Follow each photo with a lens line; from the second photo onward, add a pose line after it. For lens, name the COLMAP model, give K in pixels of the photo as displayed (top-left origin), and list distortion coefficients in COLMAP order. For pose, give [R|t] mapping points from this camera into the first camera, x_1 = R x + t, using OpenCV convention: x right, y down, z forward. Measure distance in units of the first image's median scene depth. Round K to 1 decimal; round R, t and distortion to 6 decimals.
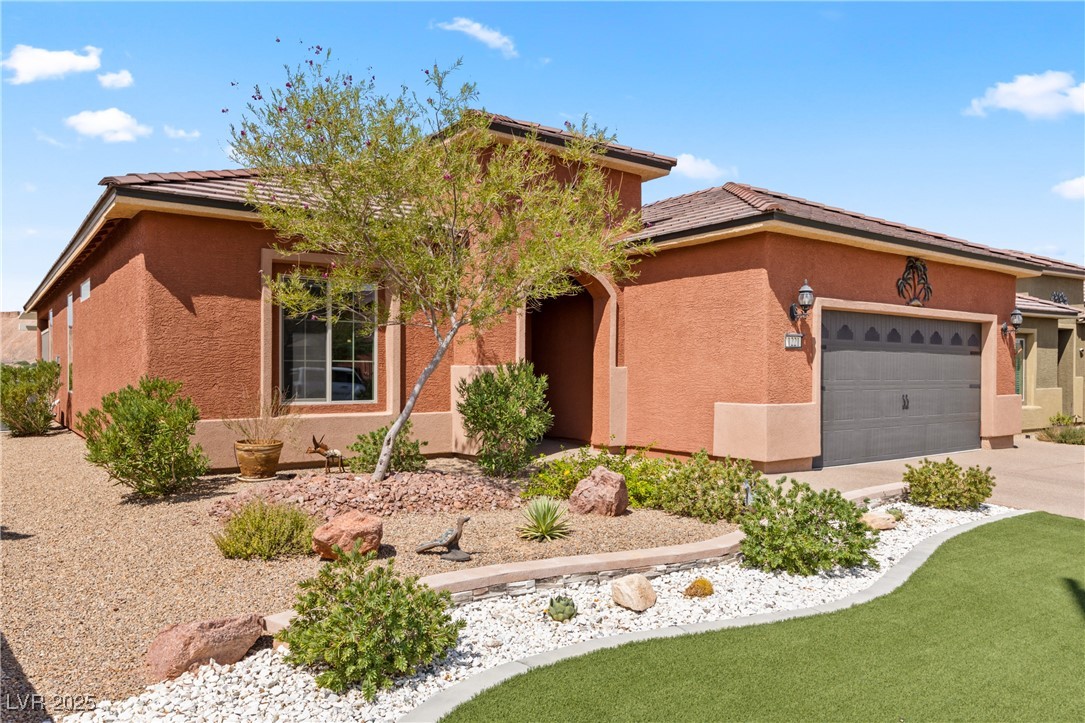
lens RADIAL K [[753.9, 0, 549.0], [0, 753.9, 365.2], [0, 0, 1]] dist [-0.006448, -0.000335]
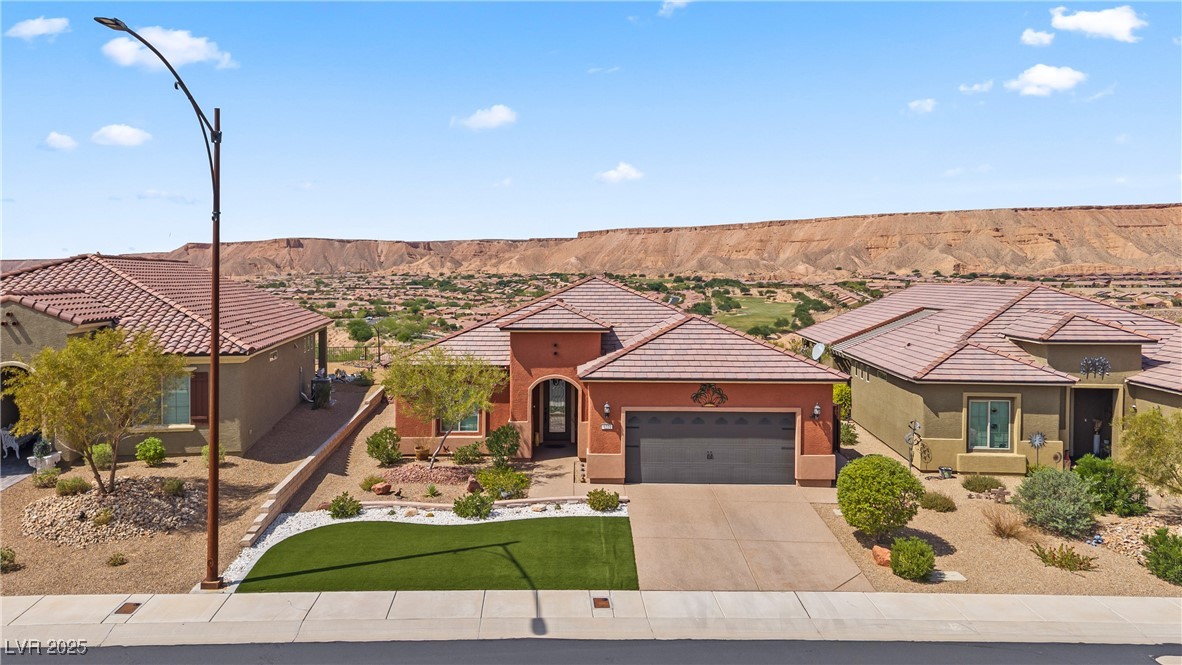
lens RADIAL K [[811.1, 0, 603.9], [0, 811.1, 284.9], [0, 0, 1]] dist [0.028766, -0.008990]
pose [[0.808492, 0.010012, -0.588423, 1.702488], [0.001891, 0.999806, 0.019609, -0.493212], [0.588505, -0.016966, 0.808316, -0.945828]]
